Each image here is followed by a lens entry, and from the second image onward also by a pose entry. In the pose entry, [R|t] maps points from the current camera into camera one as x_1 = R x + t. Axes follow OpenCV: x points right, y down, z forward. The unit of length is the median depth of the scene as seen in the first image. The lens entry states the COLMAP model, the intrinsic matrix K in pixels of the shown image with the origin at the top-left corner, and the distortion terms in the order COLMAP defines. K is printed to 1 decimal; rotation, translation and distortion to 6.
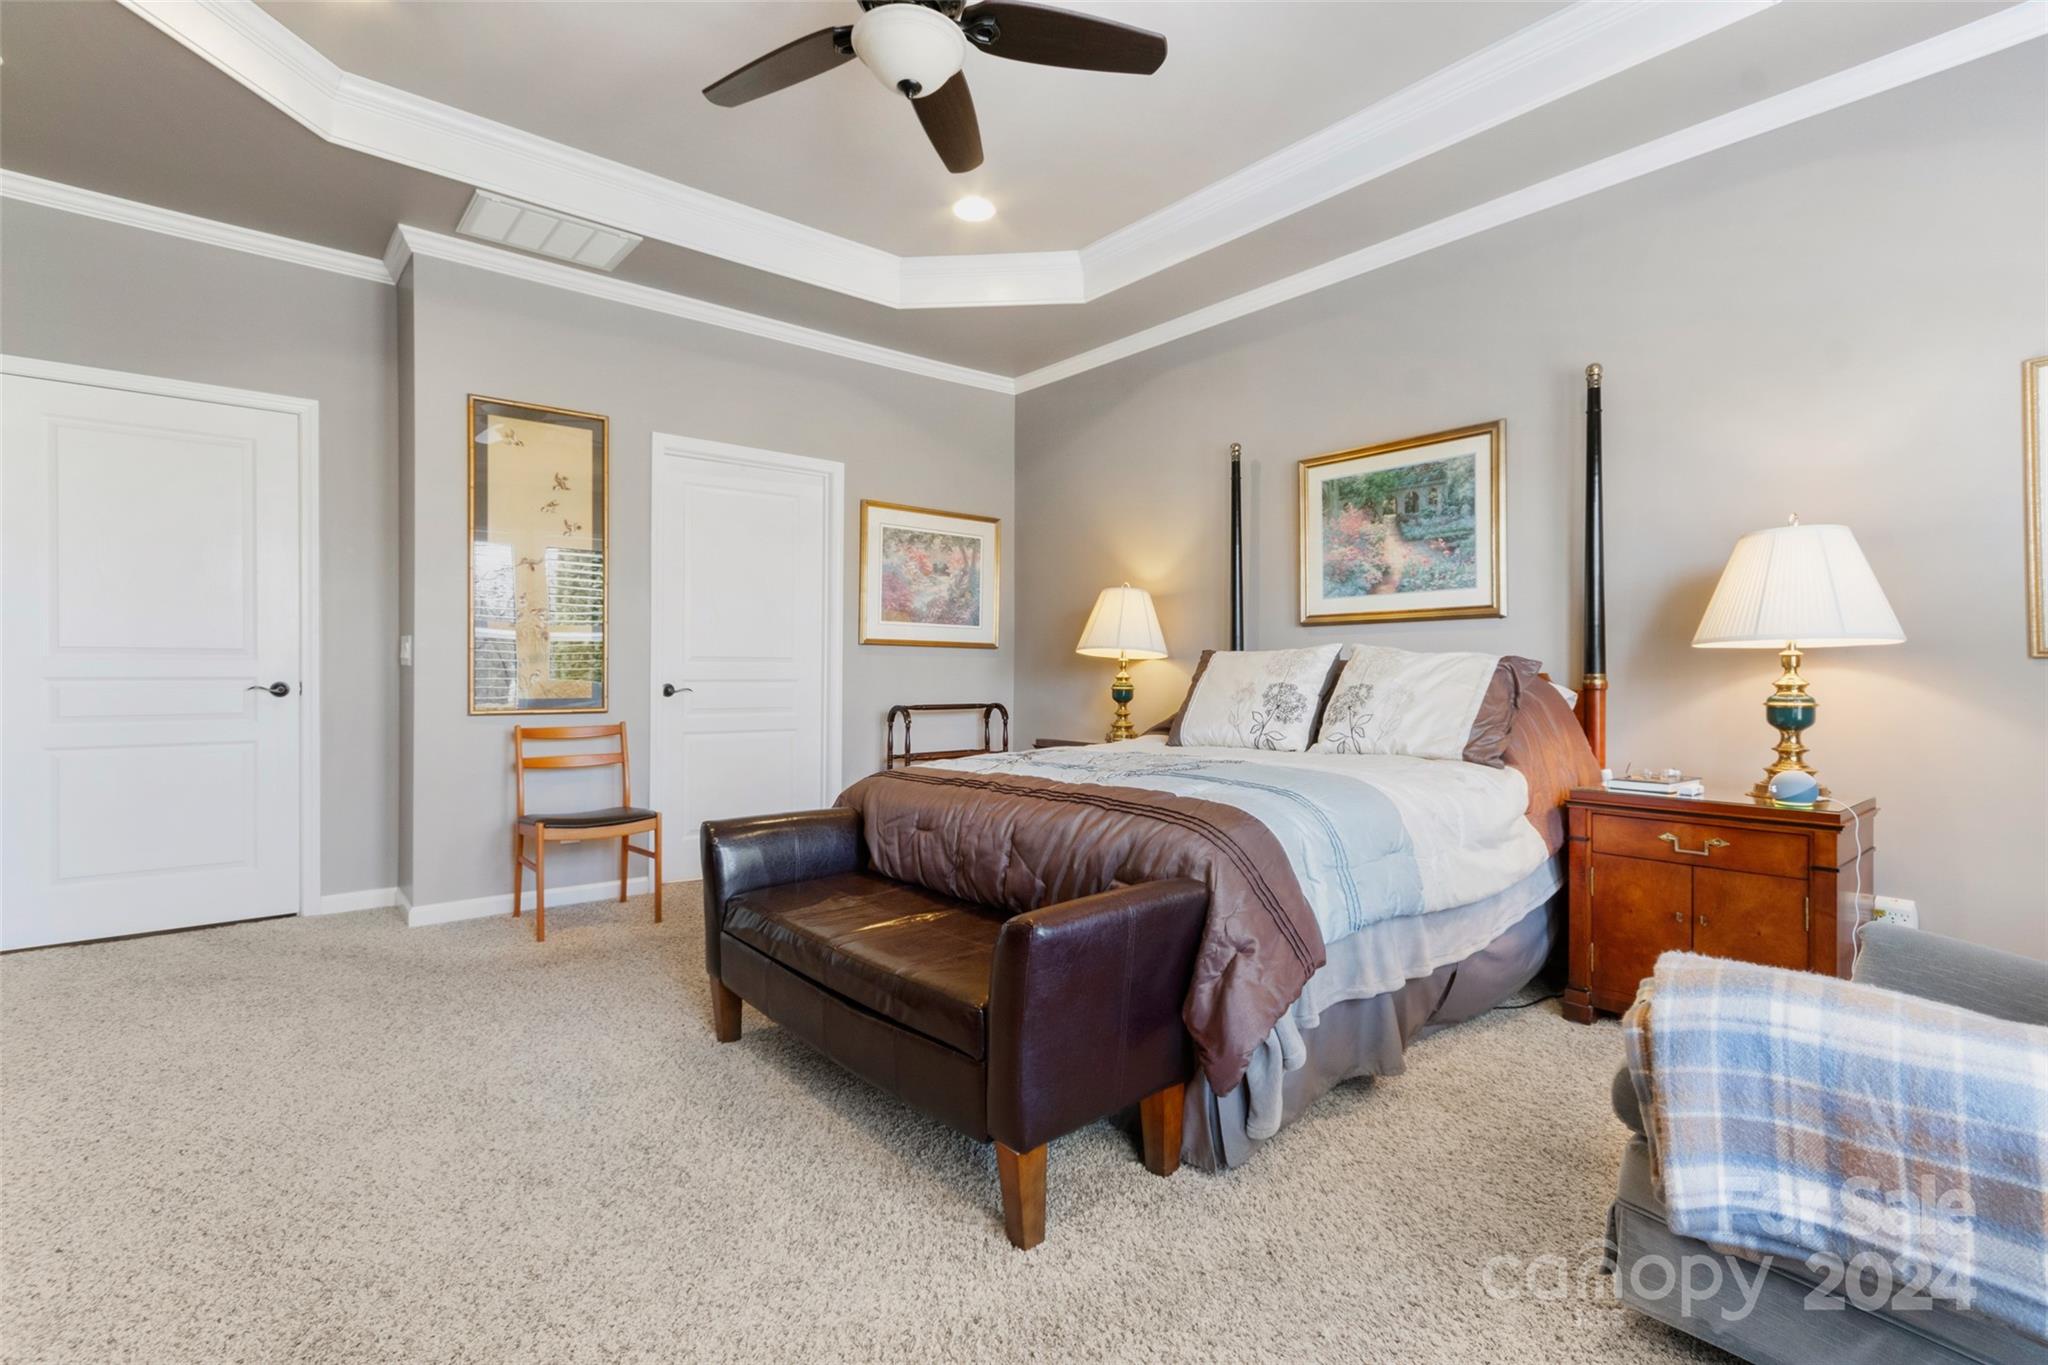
lens RADIAL K [[952.0, 0, 1024.6], [0, 952.0, 671.9], [0, 0, 1]] dist [0.000448, 0.000959]
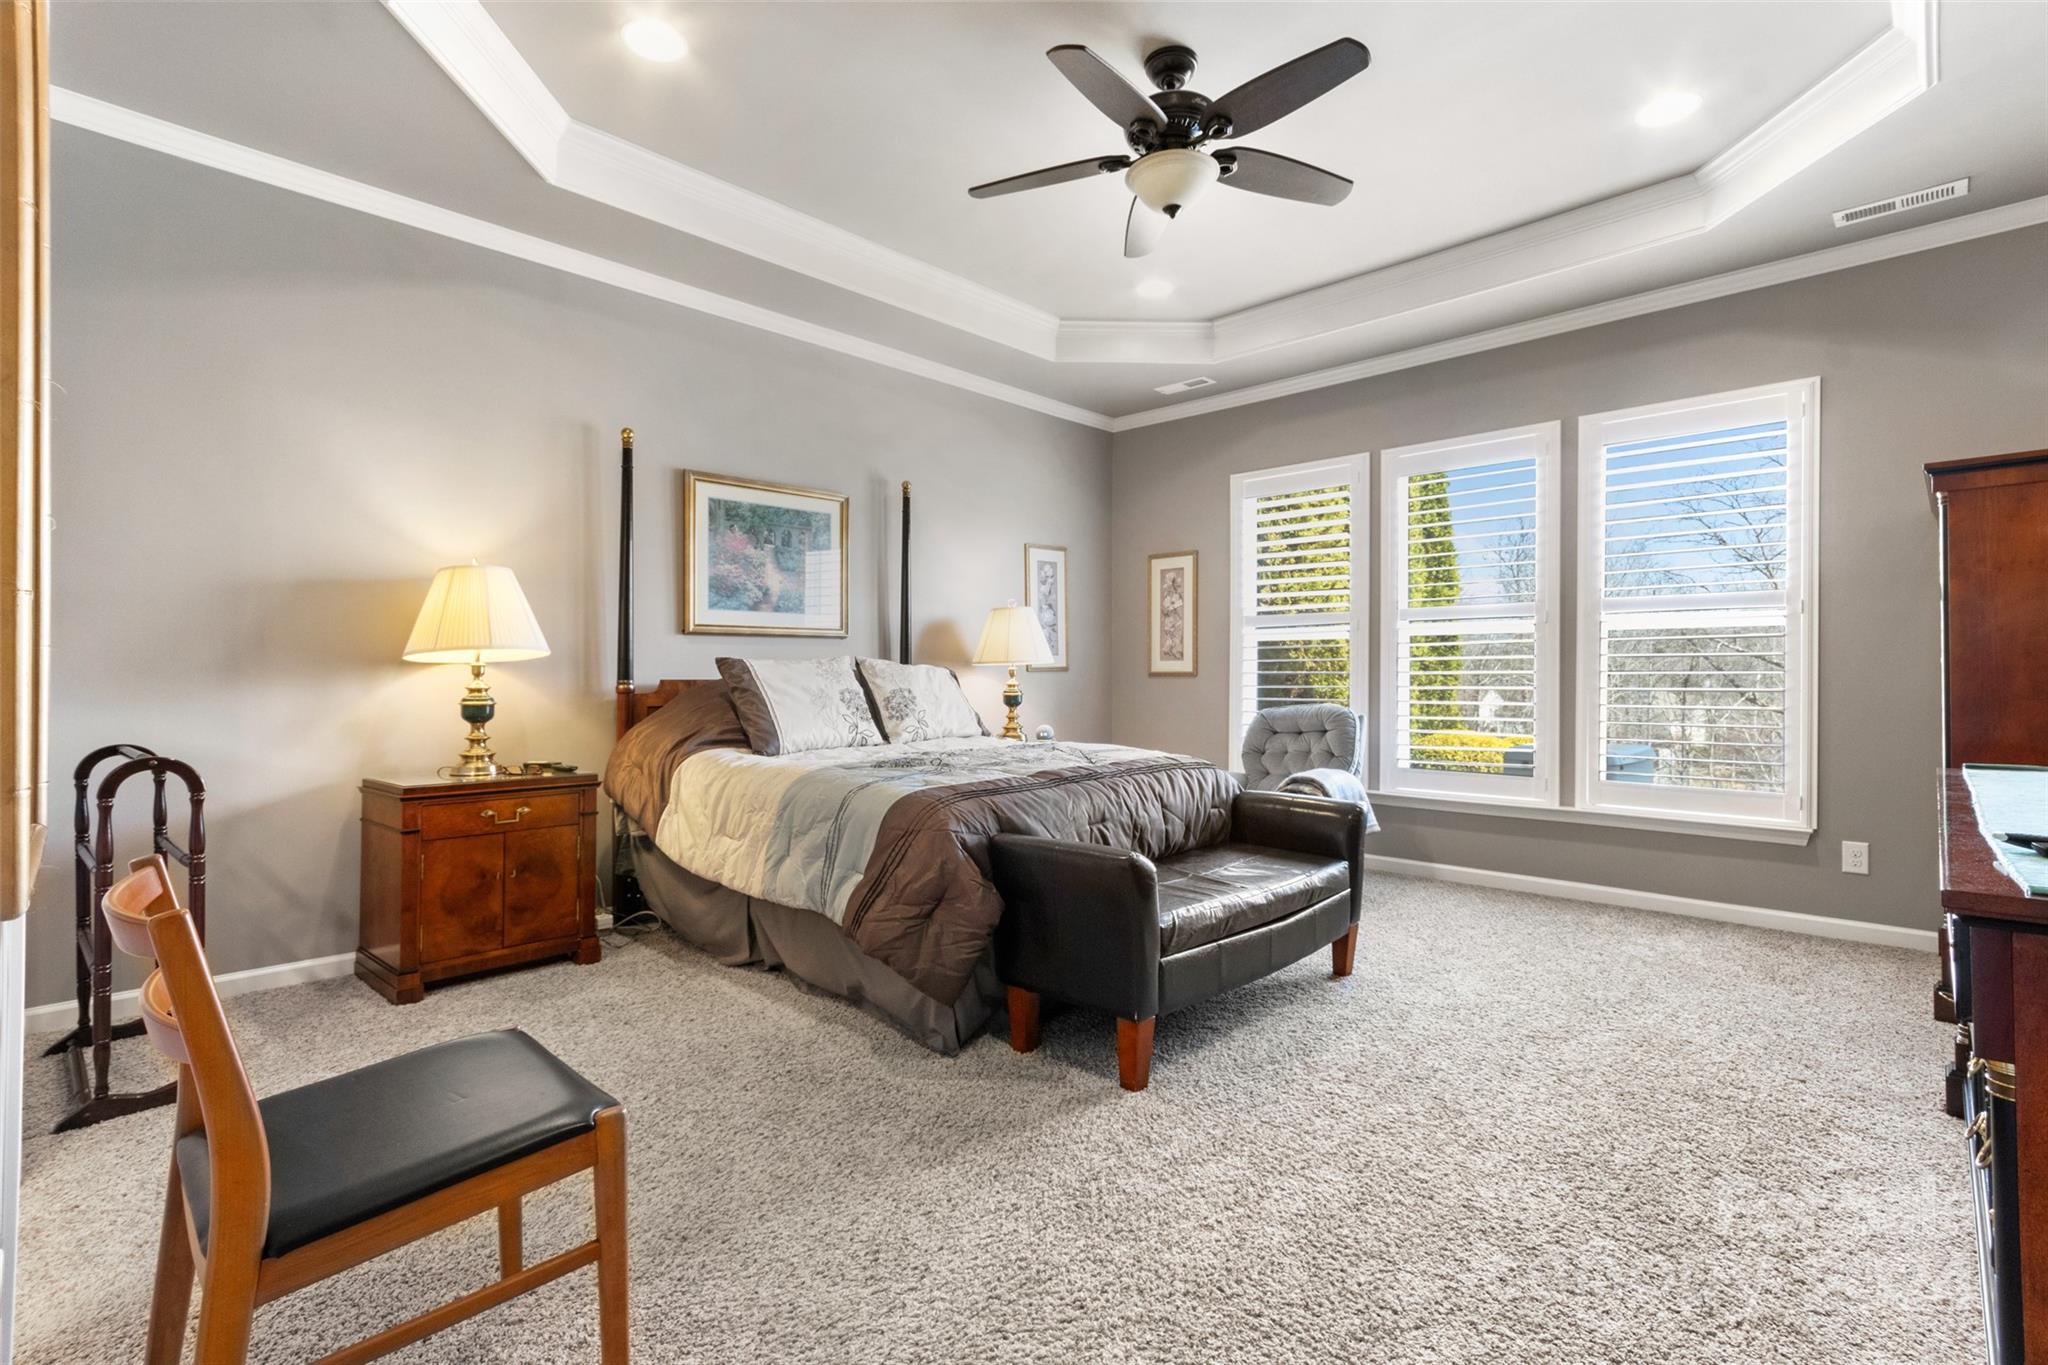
lens RADIAL K [[952.0, 0, 1024.6], [0, 952.0, 671.9], [0, 0, 1]] dist [0.000448, 0.000959]
pose [[-0.111251, 0.001782, 0.993791, -0.795072], [0.001253, 0.999998, -0.001653, -0.006256], [-0.993792, 0.001062, -0.111253, 0.800799]]
